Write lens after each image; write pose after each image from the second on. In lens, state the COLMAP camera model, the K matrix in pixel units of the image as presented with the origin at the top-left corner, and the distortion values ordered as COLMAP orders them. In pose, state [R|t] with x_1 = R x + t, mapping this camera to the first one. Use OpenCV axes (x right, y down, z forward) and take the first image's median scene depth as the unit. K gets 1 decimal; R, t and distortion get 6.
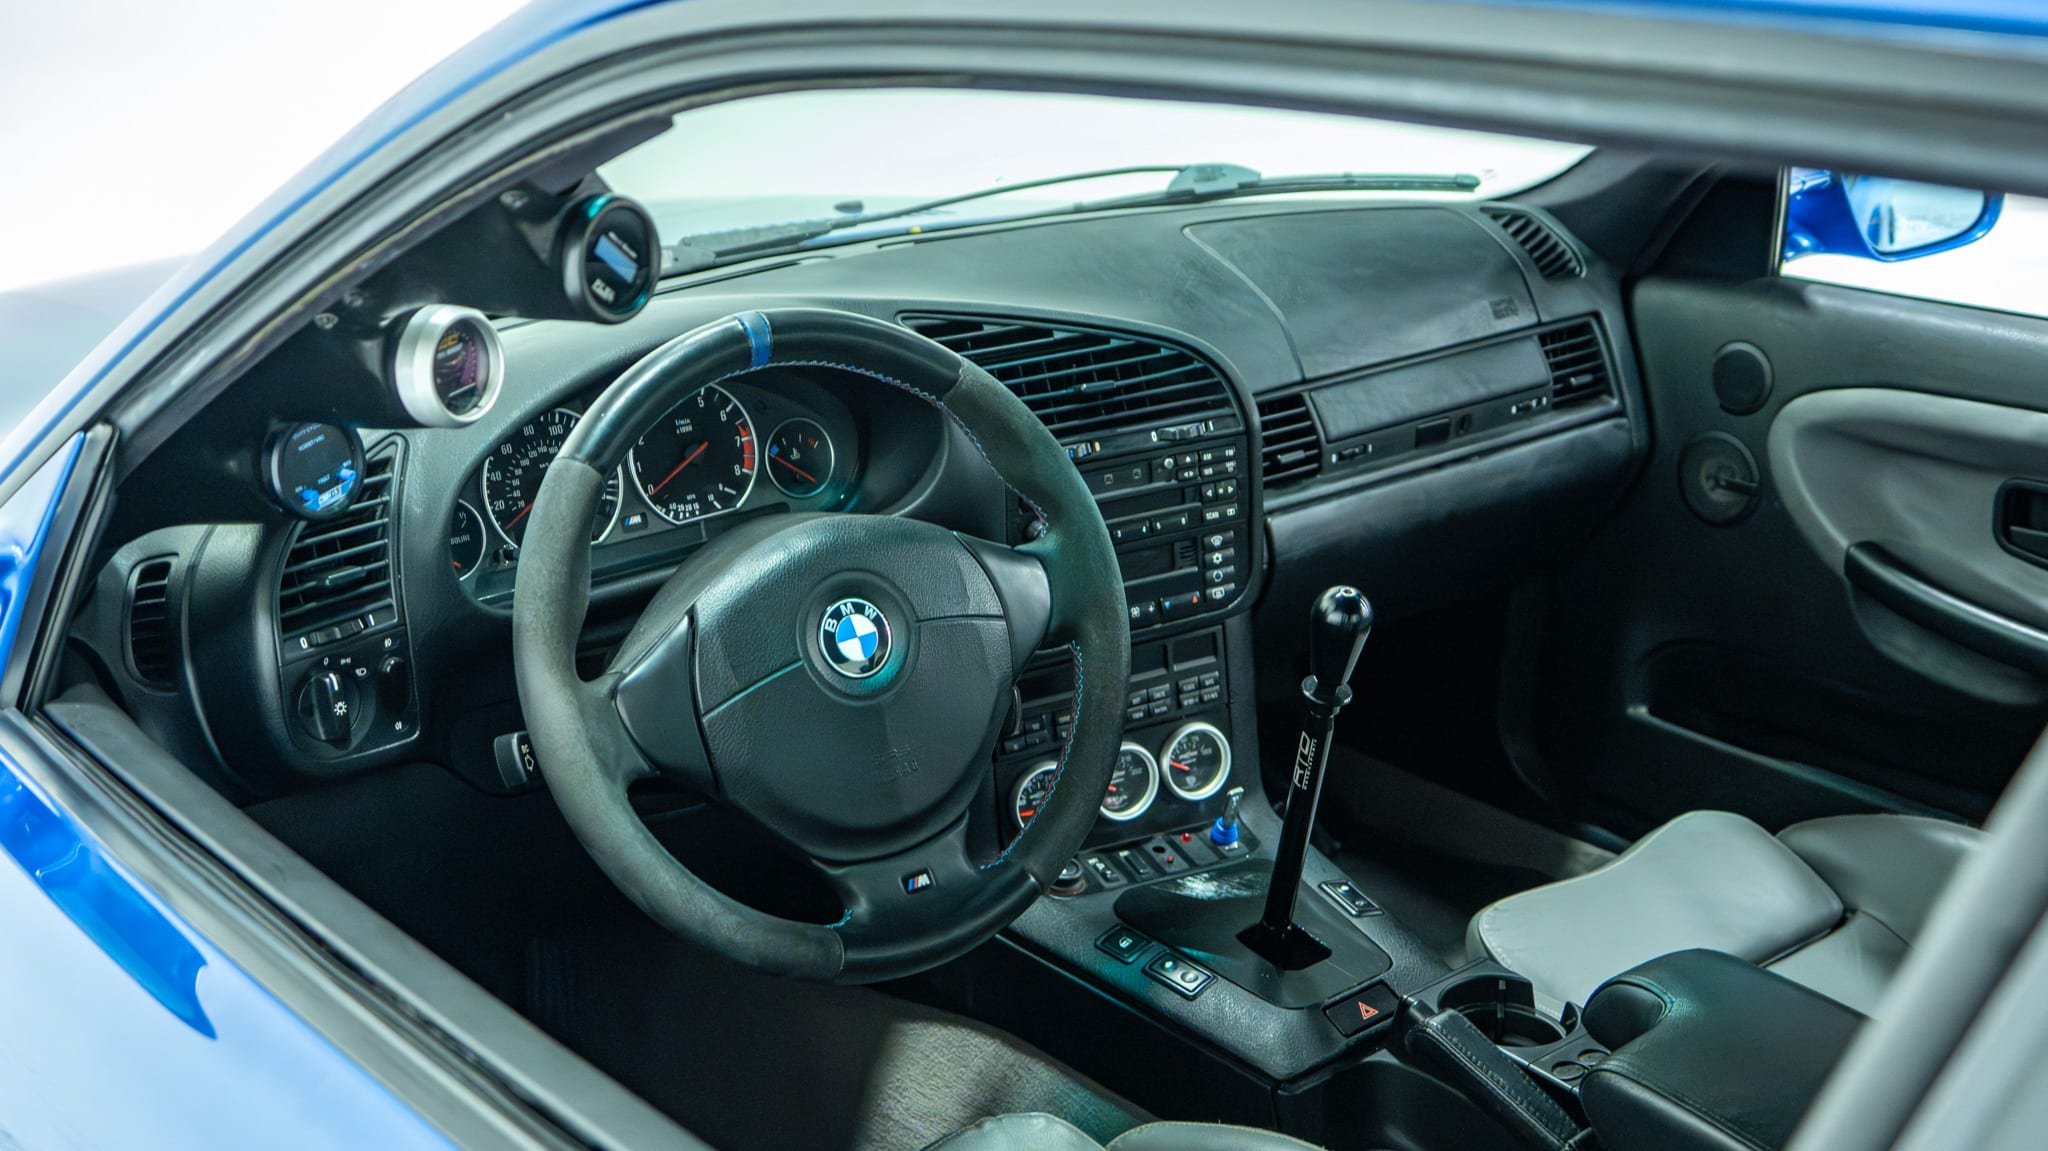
lens RADIAL K [[2594.6, 0, 1024.0], [0, 2594.6, 575.5], [0, 0, 1]] dist [-0.011439, -0.001696]
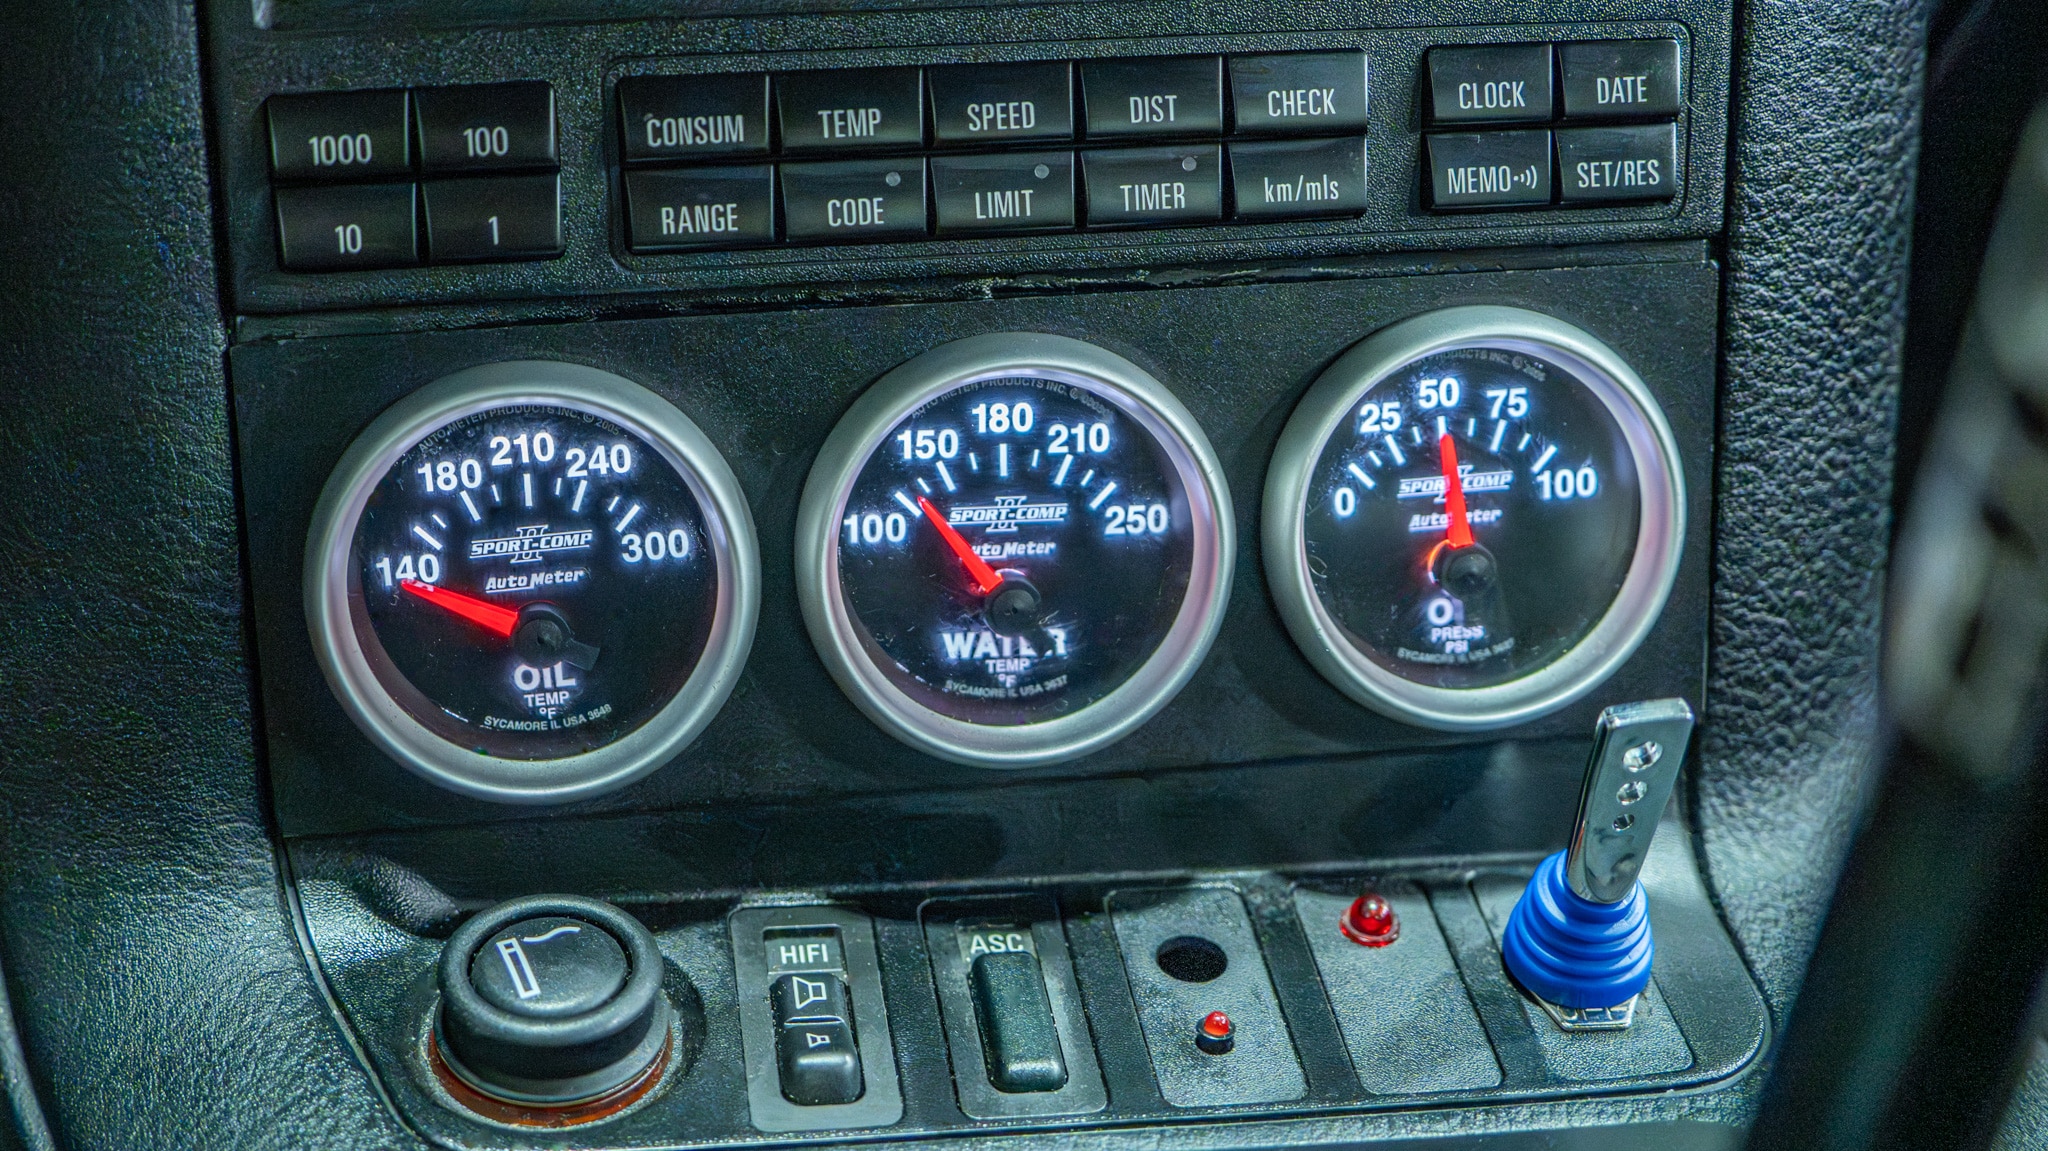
lens RADIAL K [[2594.6, 0, 1024.0], [0, 2594.6, 575.5], [0, 0, 1]] dist [-0.011439, -0.001696]
pose [[0.913481, 0.149574, -0.378391, 0.107314], [-0.139075, 0.988748, 0.055100, 0.070368], [0.382374, 0.002292, 0.924005, 0.826171]]
